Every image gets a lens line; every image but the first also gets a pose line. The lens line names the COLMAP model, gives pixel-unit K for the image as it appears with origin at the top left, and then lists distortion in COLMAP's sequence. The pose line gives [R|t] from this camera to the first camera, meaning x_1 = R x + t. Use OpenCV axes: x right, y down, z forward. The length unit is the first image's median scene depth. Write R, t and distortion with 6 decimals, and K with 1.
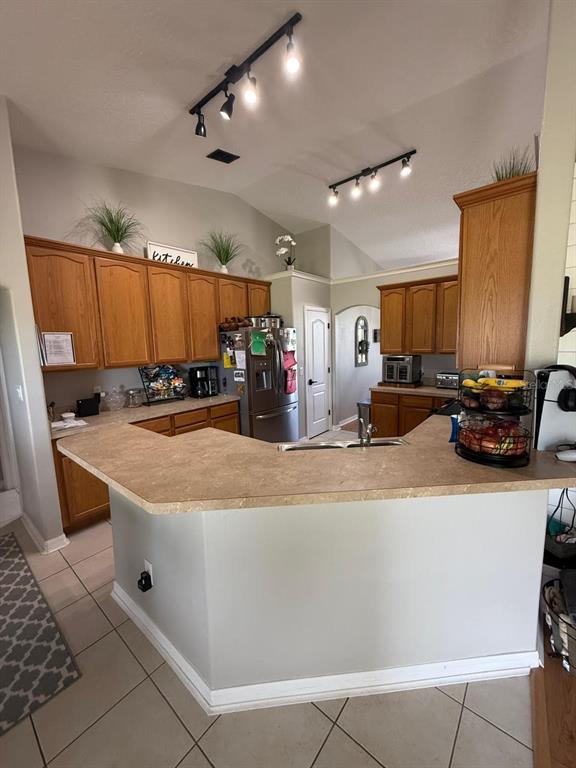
lens RADIAL K [[306.3, 0, 289.1], [0, 306.3, 382.8], [0, 0, 1]] dist [-0.001862, 0.001132]
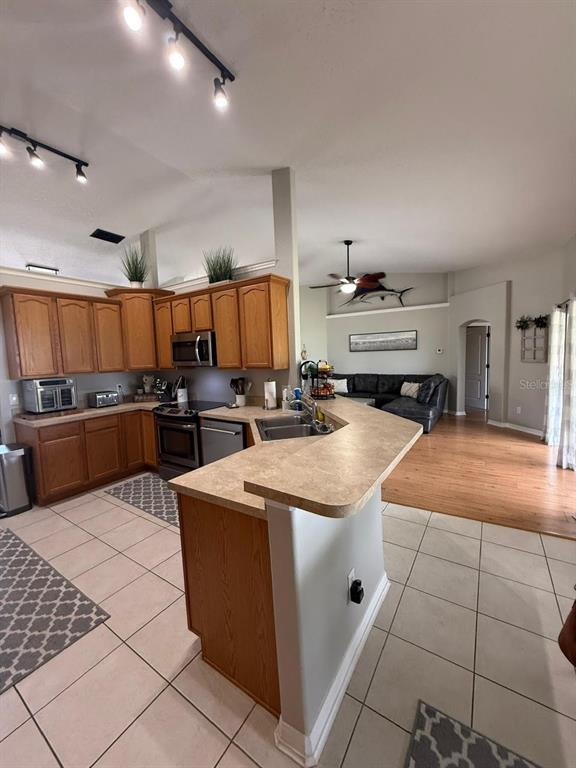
lens RADIAL K [[306.3, 0, 289.2], [0, 306.3, 382.1], [0, 0, 1]] dist [-0.001862, 0.001132]
pose [[-0.111481, -0.055495, 0.992216, -0.939050], [0.166296, 0.983319, 0.073682, -0.059603], [-0.979754, 0.173216, -0.100393, 0.829317]]
